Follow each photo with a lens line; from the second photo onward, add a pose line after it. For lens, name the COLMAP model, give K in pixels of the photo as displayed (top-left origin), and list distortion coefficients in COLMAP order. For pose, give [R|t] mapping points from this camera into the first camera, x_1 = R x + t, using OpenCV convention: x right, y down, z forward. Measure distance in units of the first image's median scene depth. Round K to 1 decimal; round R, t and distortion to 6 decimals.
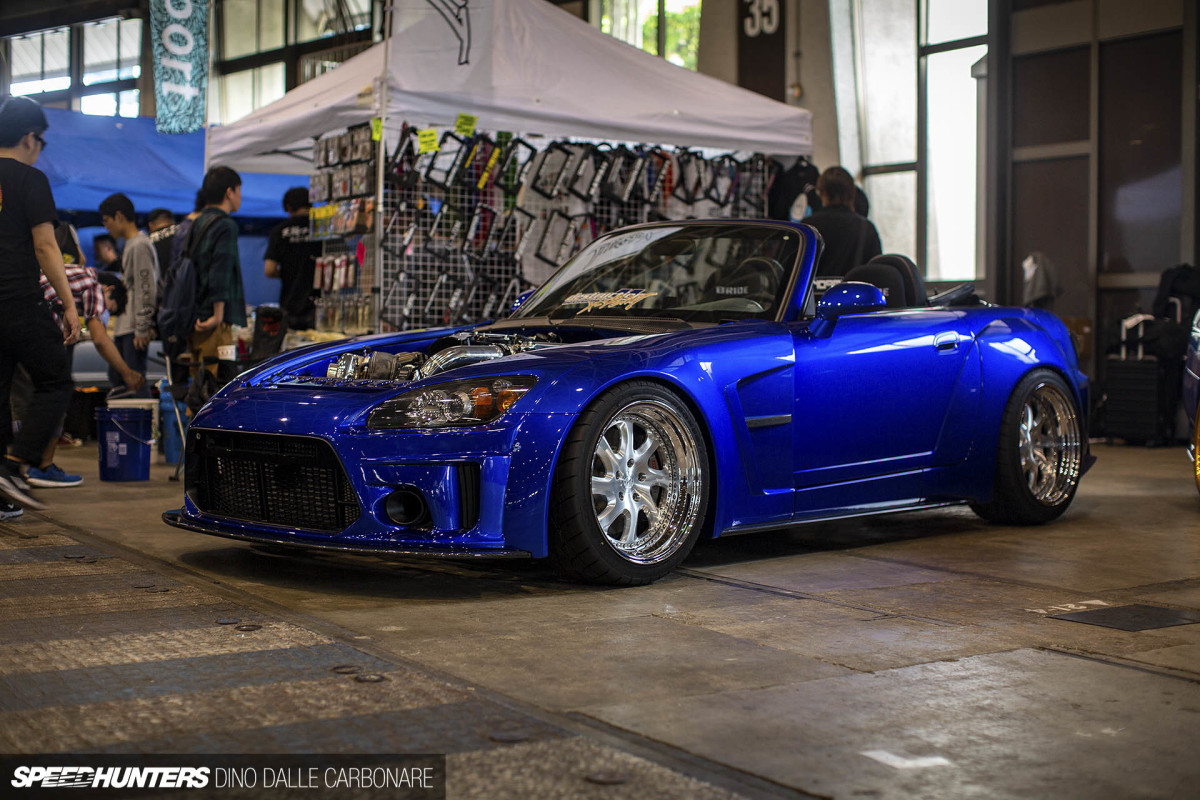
lens RADIAL K [[1685.4, 0, 600.0], [0, 1685.4, 400.0], [0, 0, 1]] dist [-0.099889, 0.023873]
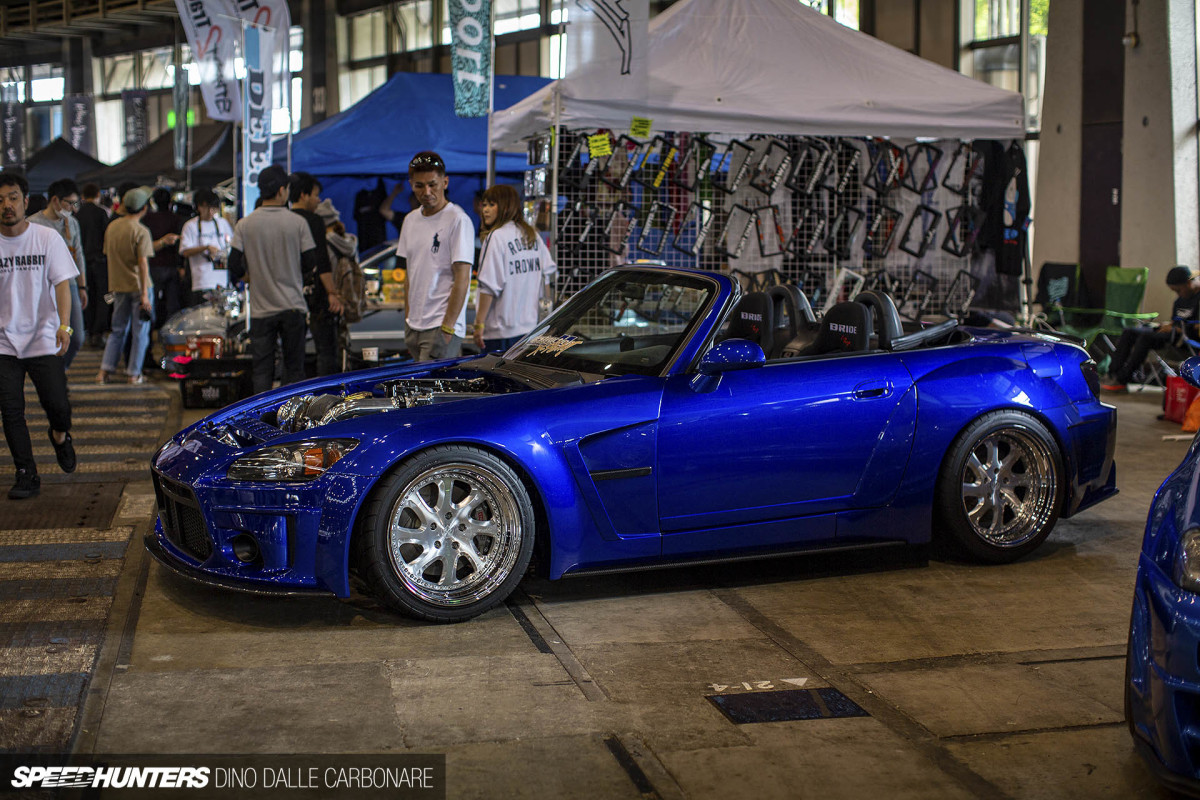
lens RADIAL K [[1685.4, 0, 600.0], [0, 1685.4, 400.0], [0, 0, 1]] dist [-0.099889, 0.023873]
pose [[0.937811, 0.034189, -0.345459, 0.266828], [-0.011666, 0.997680, 0.067066, -0.062446], [0.346950, -0.058865, 0.936034, -0.014001]]
